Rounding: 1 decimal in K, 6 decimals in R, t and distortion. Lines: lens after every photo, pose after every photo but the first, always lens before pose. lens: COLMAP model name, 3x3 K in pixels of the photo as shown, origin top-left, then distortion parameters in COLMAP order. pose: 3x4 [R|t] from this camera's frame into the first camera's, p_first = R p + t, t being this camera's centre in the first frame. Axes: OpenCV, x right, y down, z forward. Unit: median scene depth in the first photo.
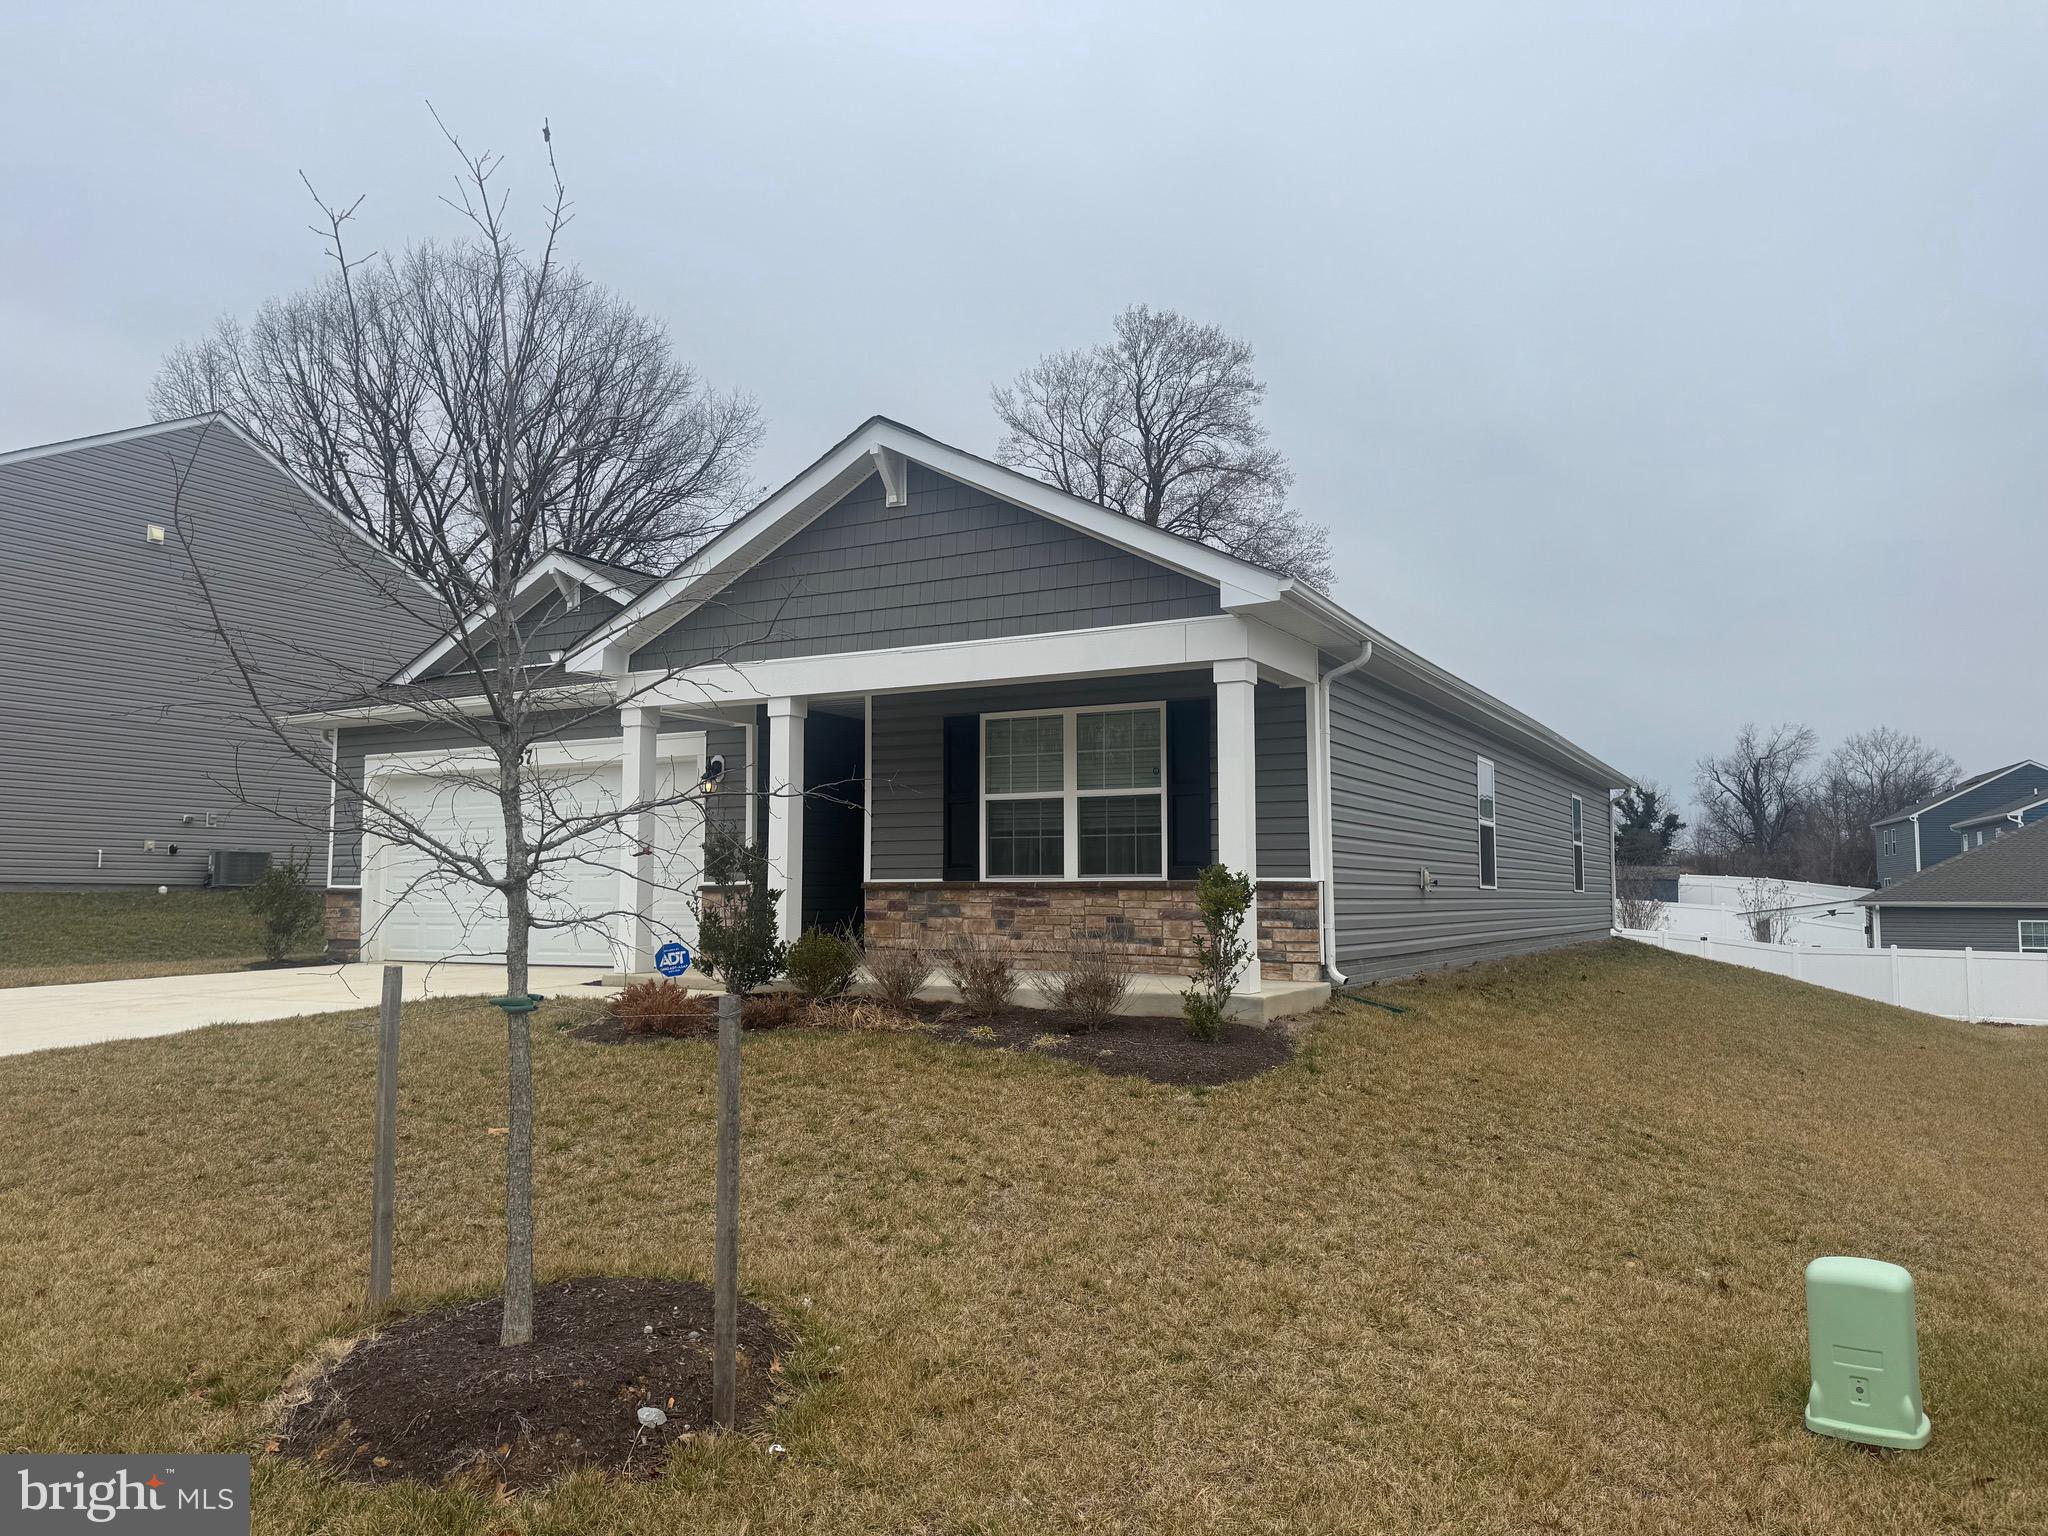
lens RADIAL K [[1450.7, 0, 1025.9], [0, 1450.7, 778.8], [0, 0, 1]] dist [0.044120, -0.007894]
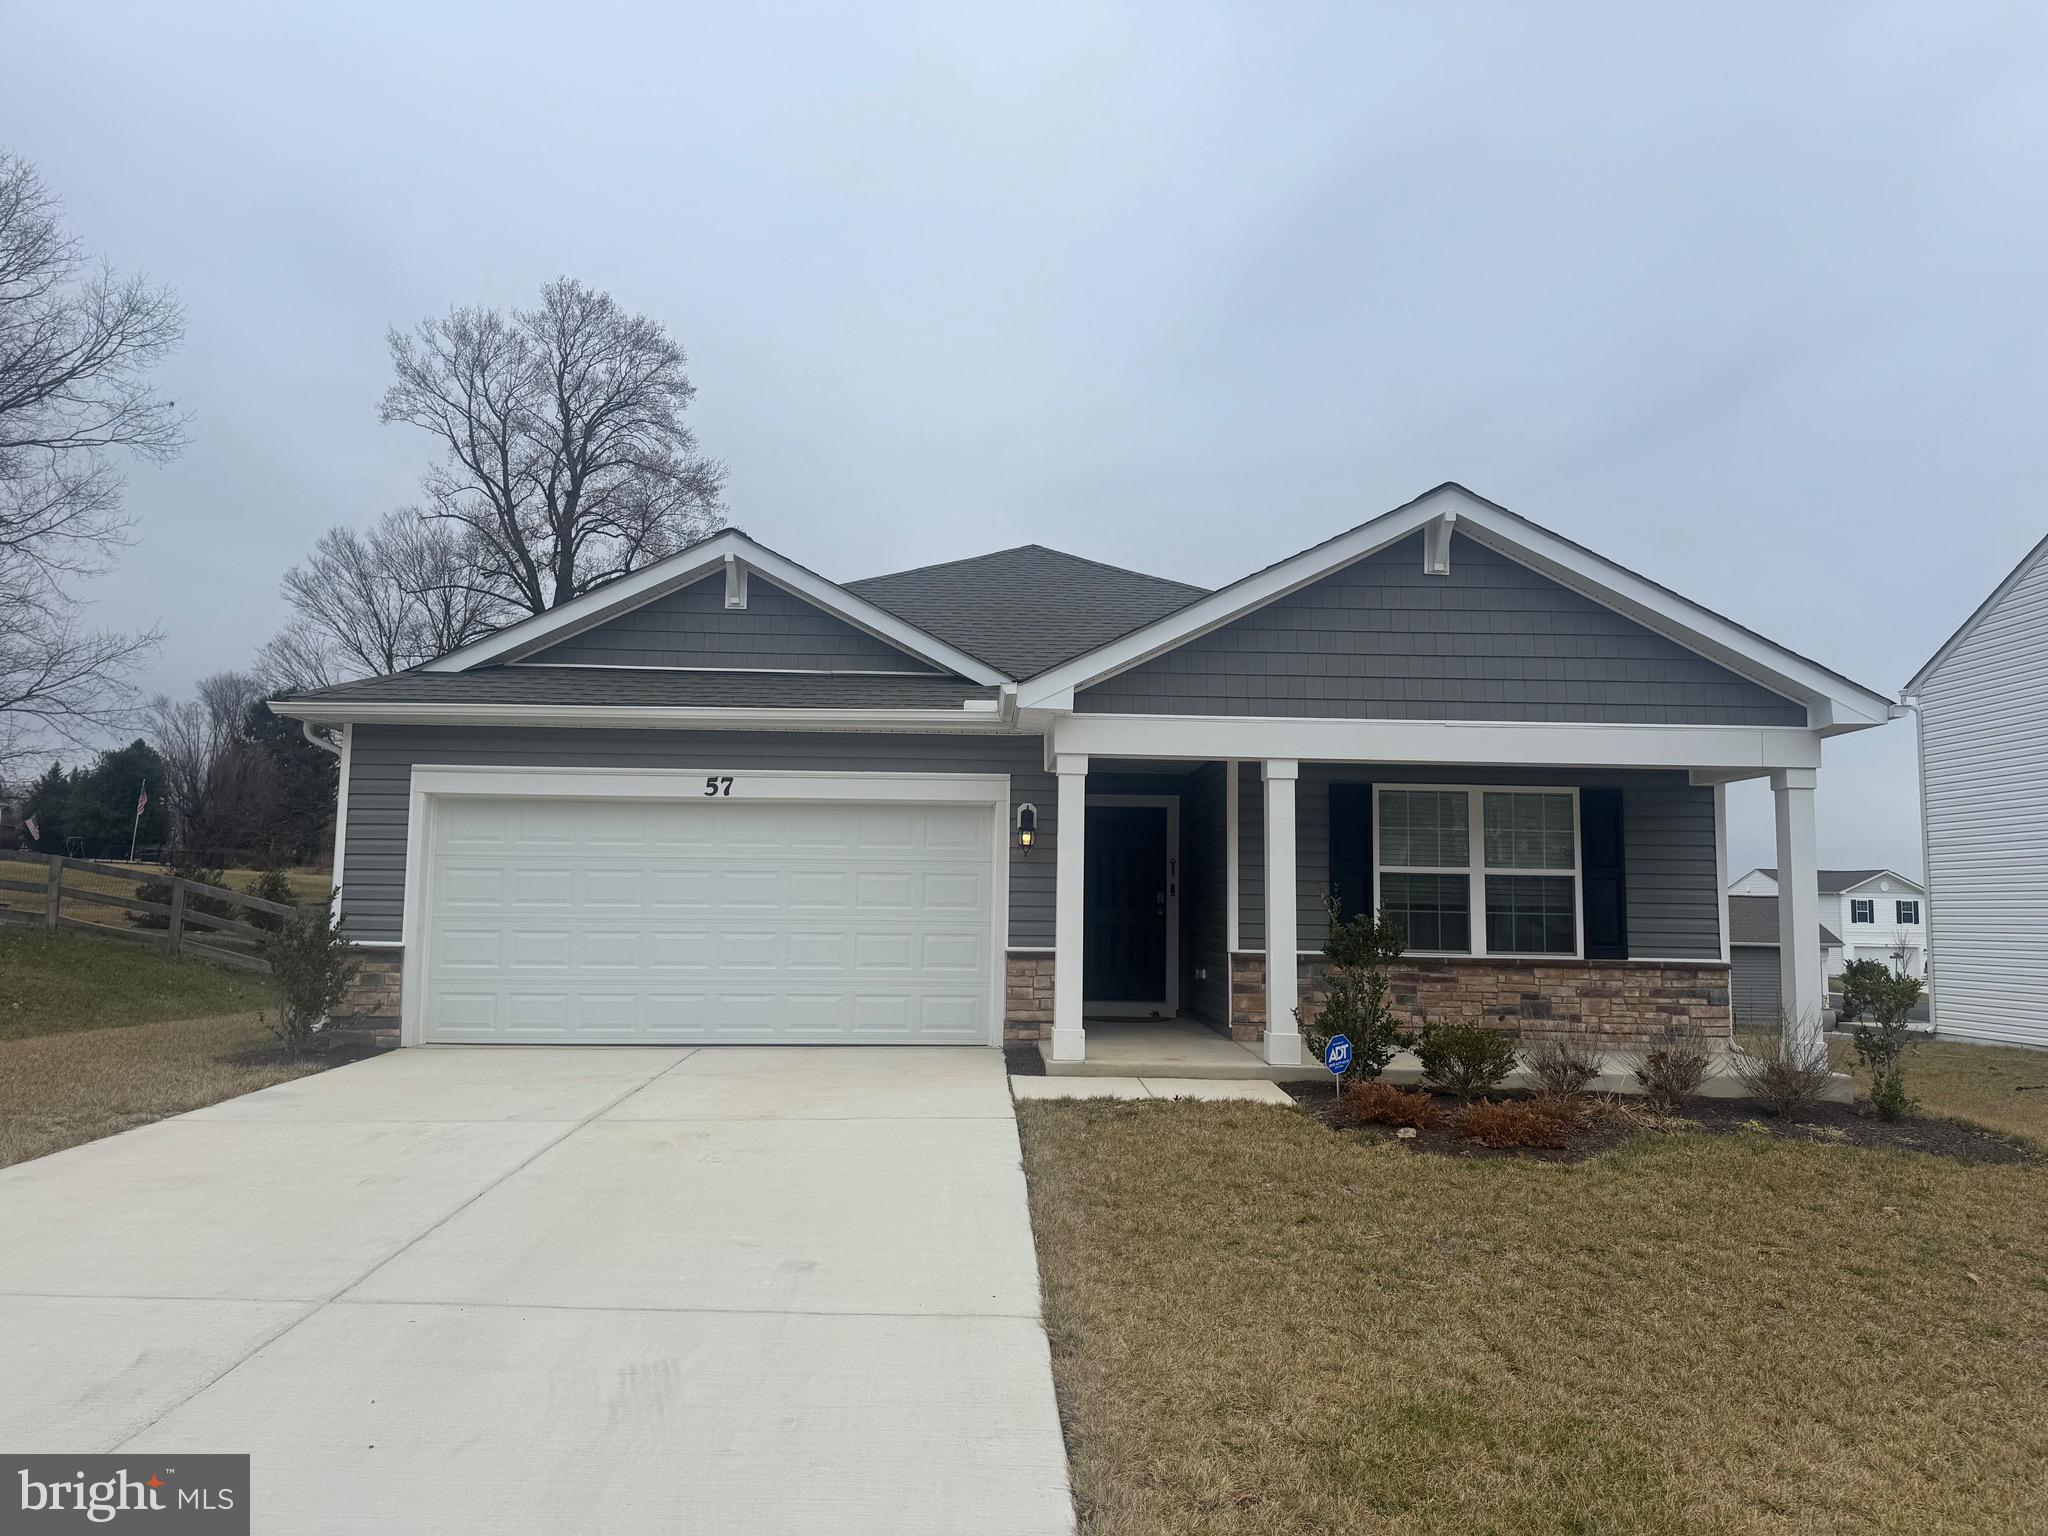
lens RADIAL K [[1450.7, 0, 1025.7], [0, 1450.7, 759.9], [0, 0, 1]] dist [0.044120, -0.007894]
pose [[0.859172, 0.065051, 0.507535, -0.762601], [-0.055984, 0.997882, -0.033127, -0.015475], [-0.508615, 0.000048, 0.860994, 0.285188]]
